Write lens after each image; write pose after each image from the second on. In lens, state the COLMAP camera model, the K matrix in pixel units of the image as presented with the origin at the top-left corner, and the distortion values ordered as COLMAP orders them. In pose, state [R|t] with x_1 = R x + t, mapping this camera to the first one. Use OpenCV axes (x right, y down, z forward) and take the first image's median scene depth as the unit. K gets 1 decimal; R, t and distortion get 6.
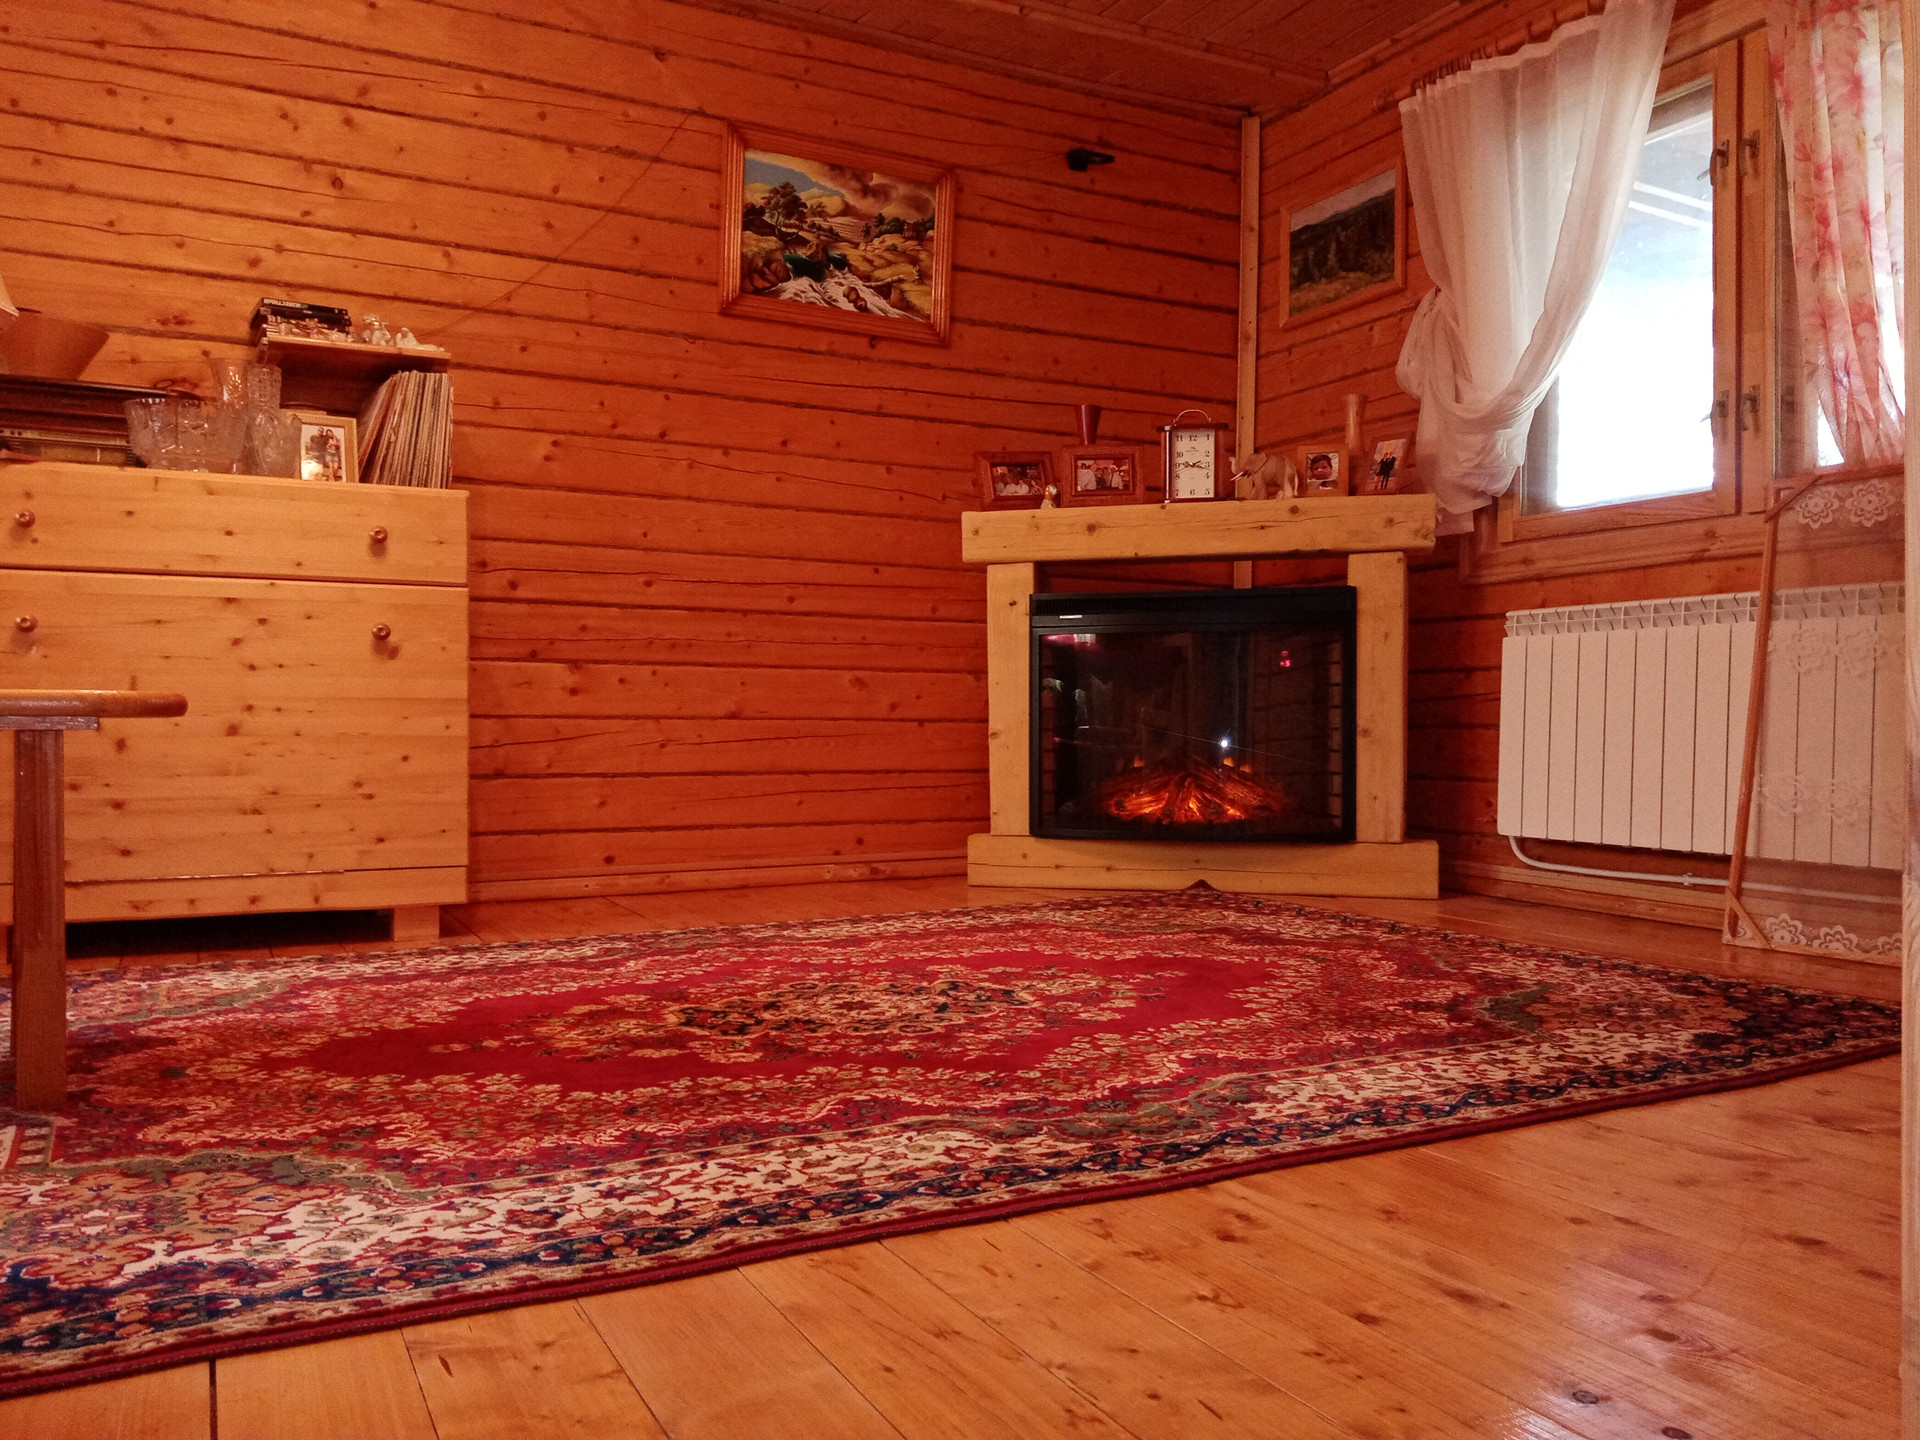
lens RADIAL K [[1515.1, 0, 963.9], [0, 1515.1, 736.9], [0, 0, 1]] dist [0.049353, -0.083784]
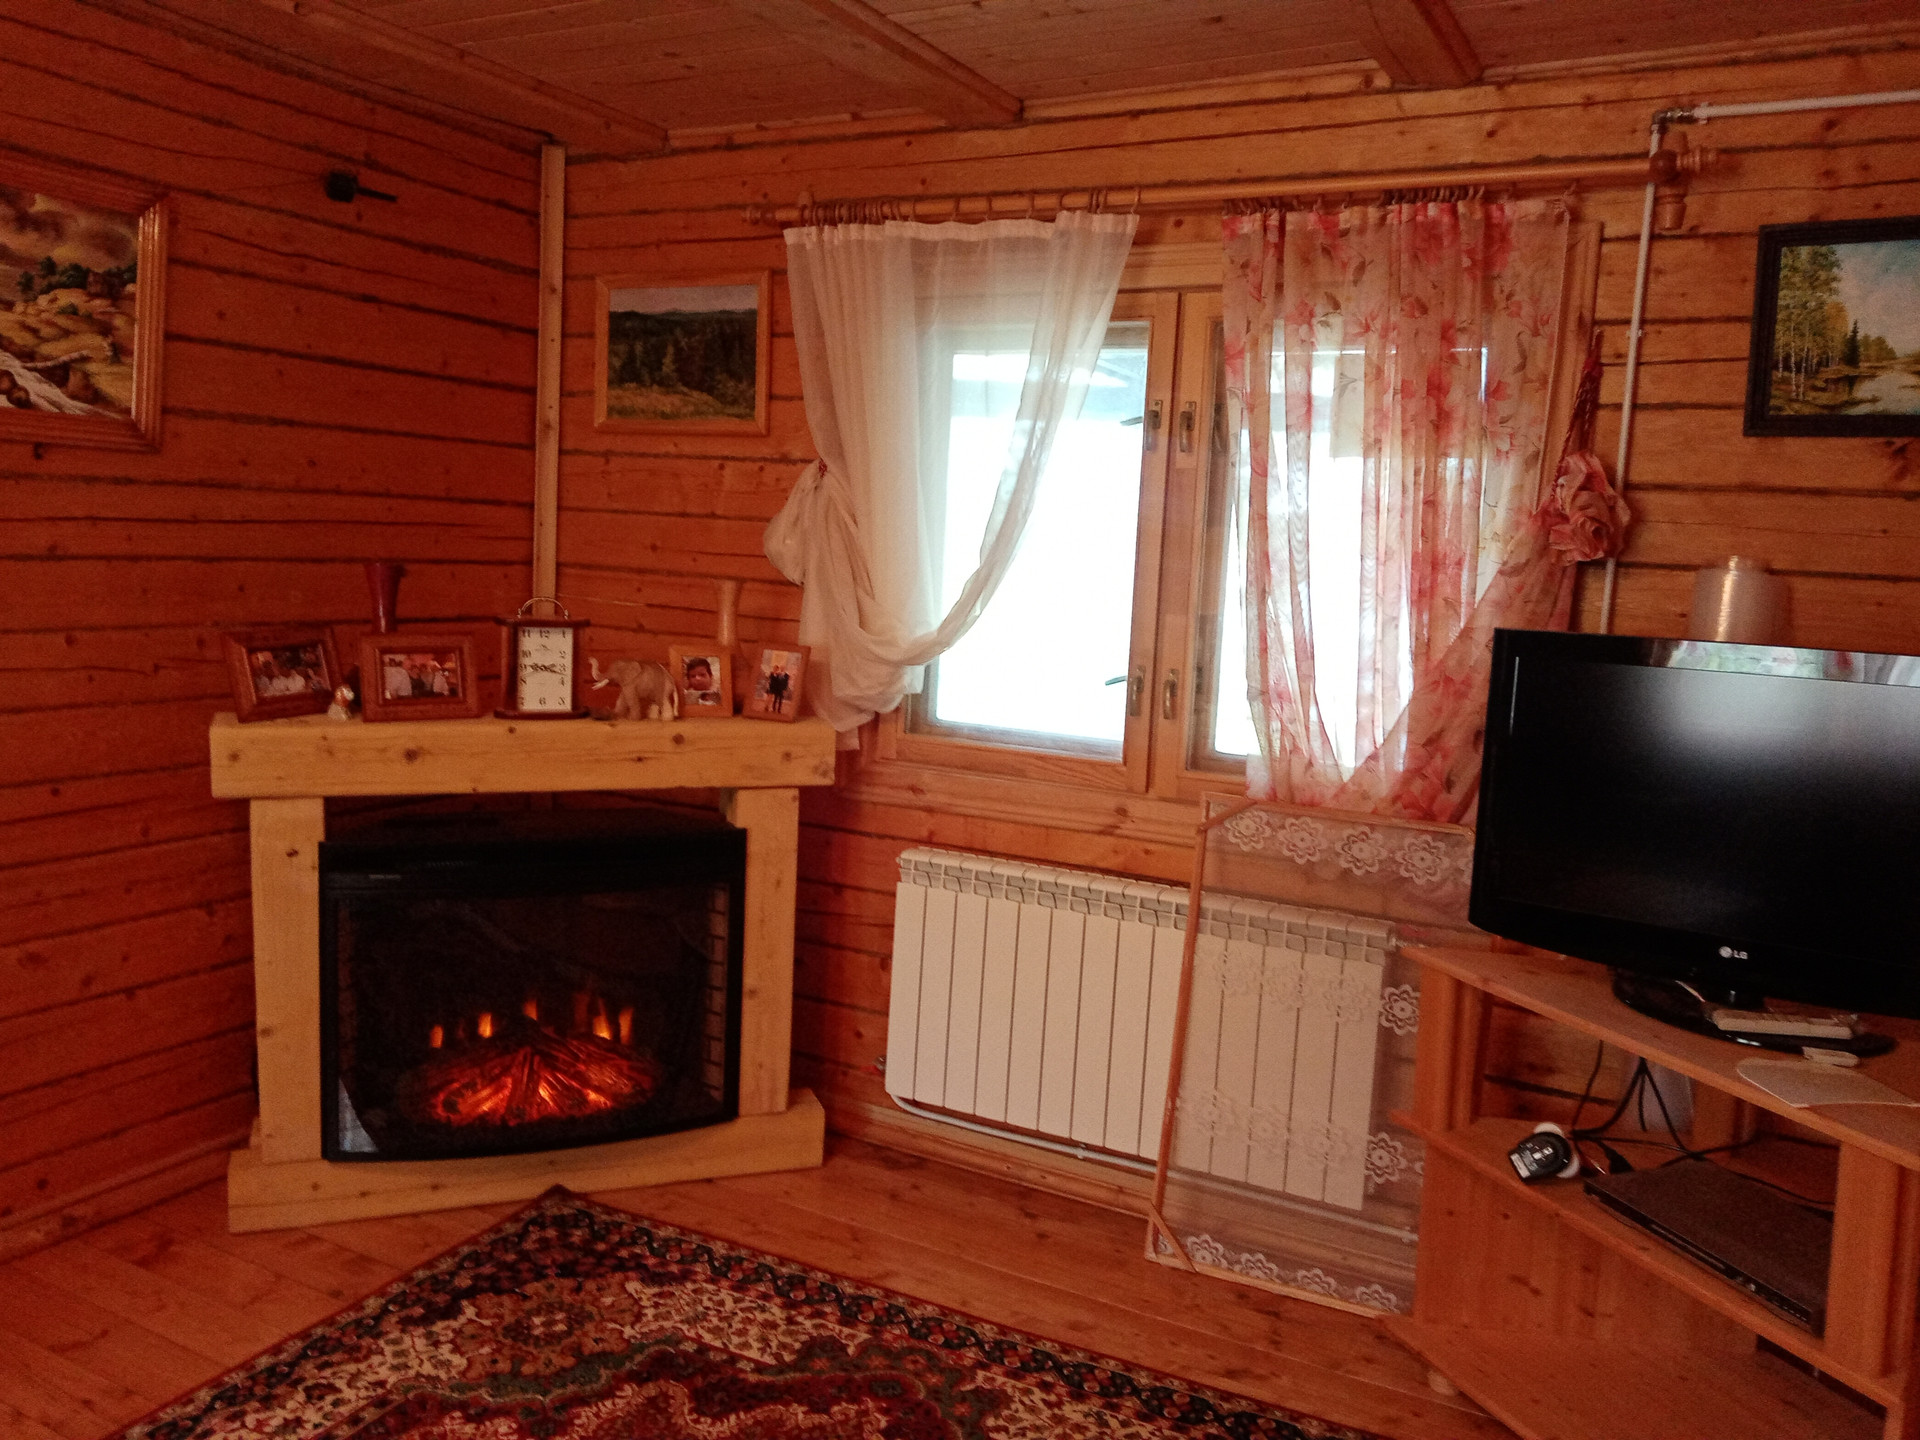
lens RADIAL K [[1515.1, 0, 970.5], [0, 1515.1, 734.7], [0, 0, 1]] dist [0.049353, -0.083784]
pose [[0.819666, -0.037473, 0.571614, -0.118172], [-0.039544, 0.991776, 0.121721, -0.249533], [-0.571475, -0.122375, 0.811444, 0.235583]]
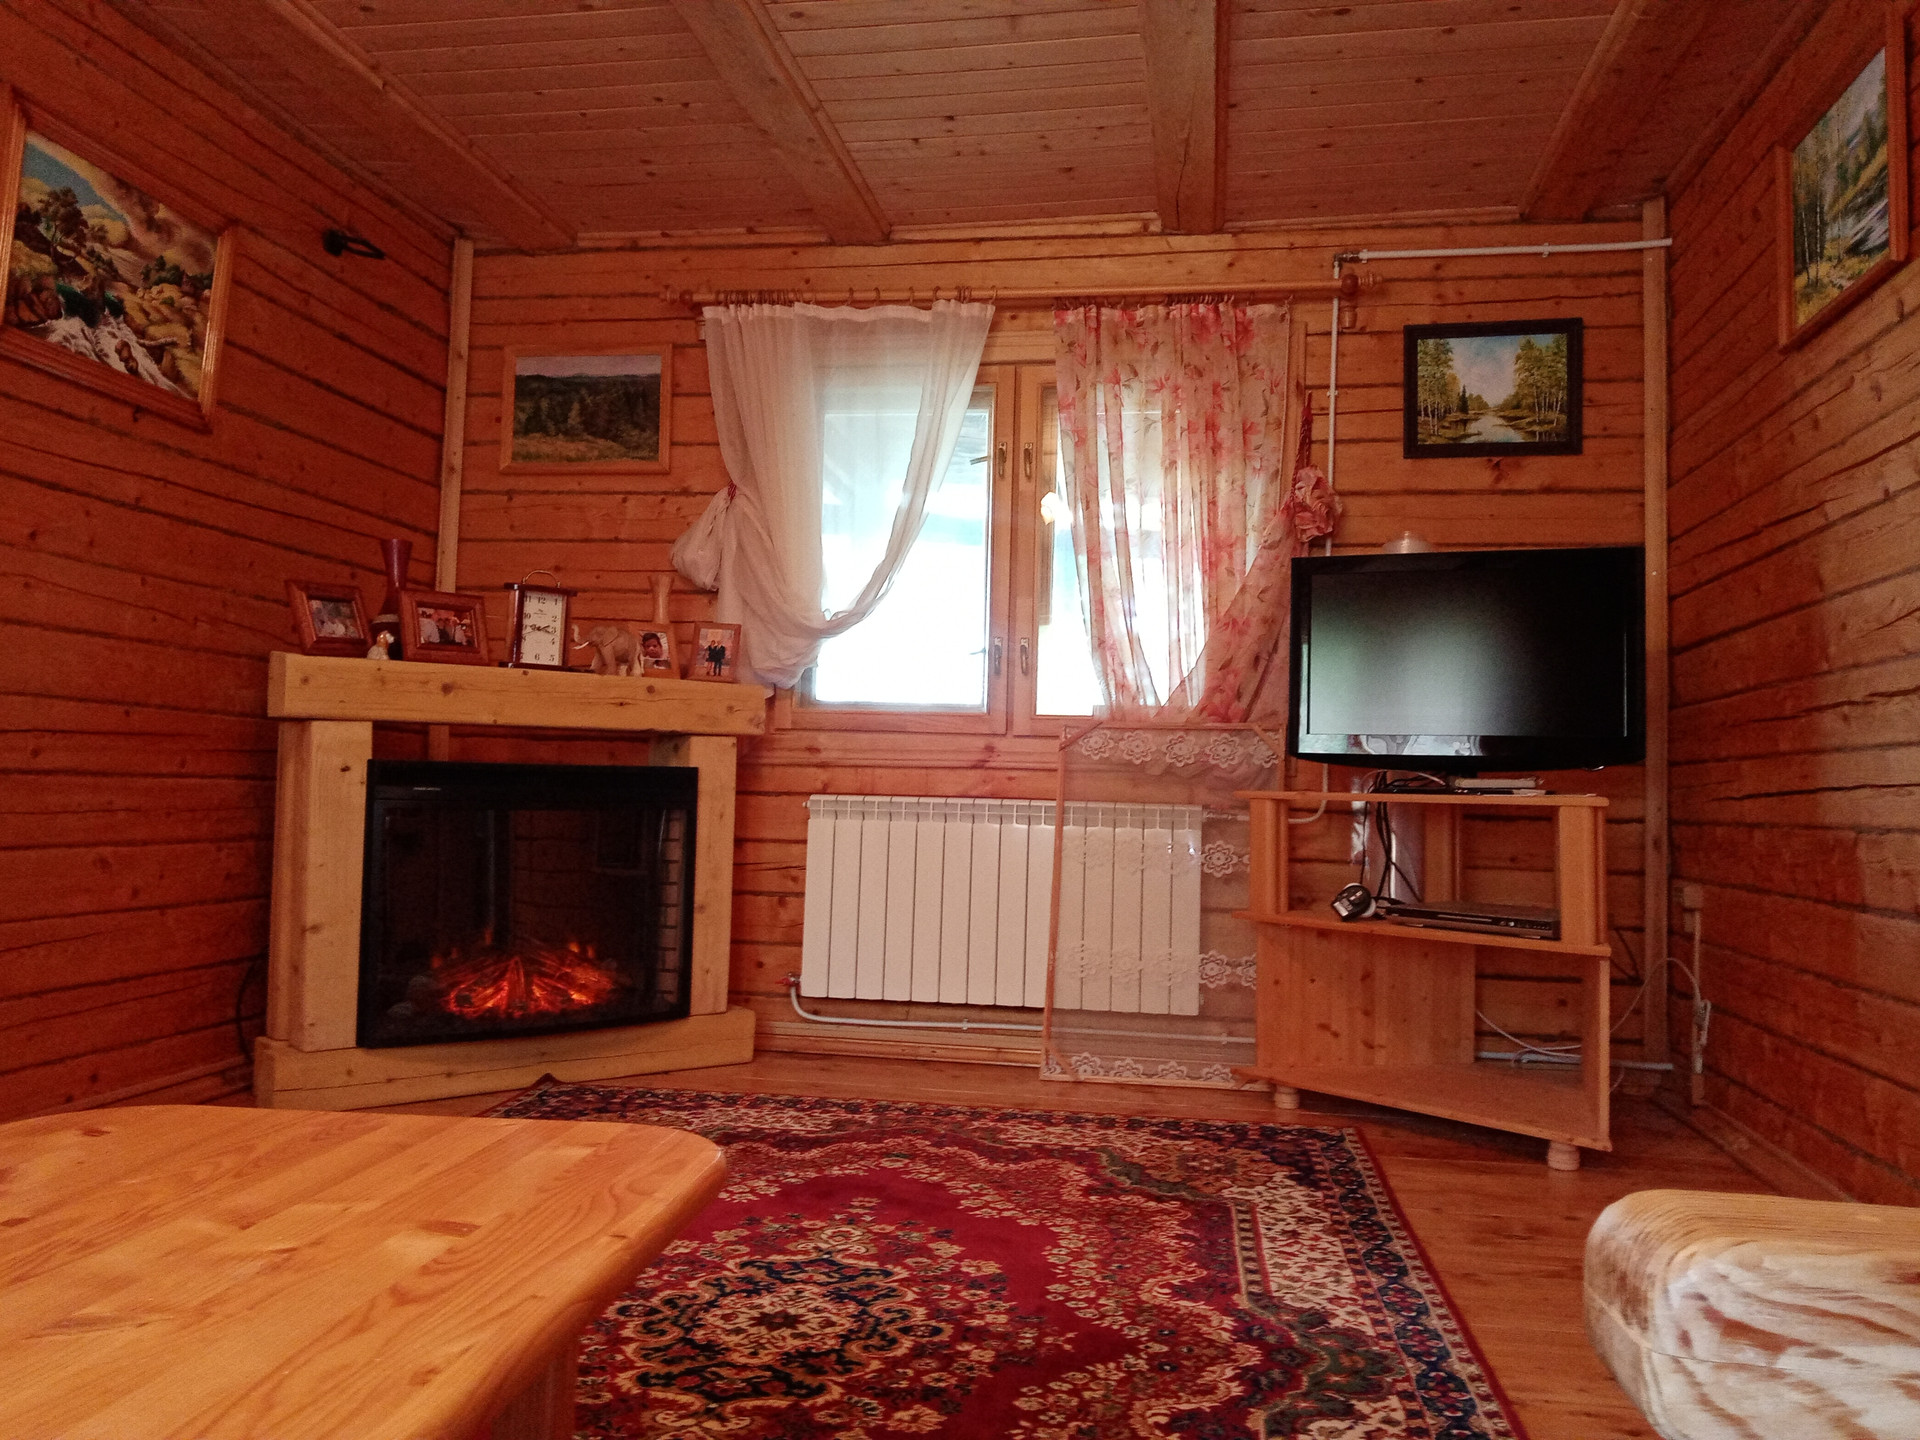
lens RADIAL K [[1515.1, 0, 977.8], [0, 1515.1, 734.8], [0, 0, 1]] dist [0.049353, -0.083784]
pose [[0.595522, 0.039504, 0.802367, -0.443557], [-0.015151, 0.999165, -0.037948, -0.081647], [-0.803196, 0.010442, 0.595623, 0.219802]]
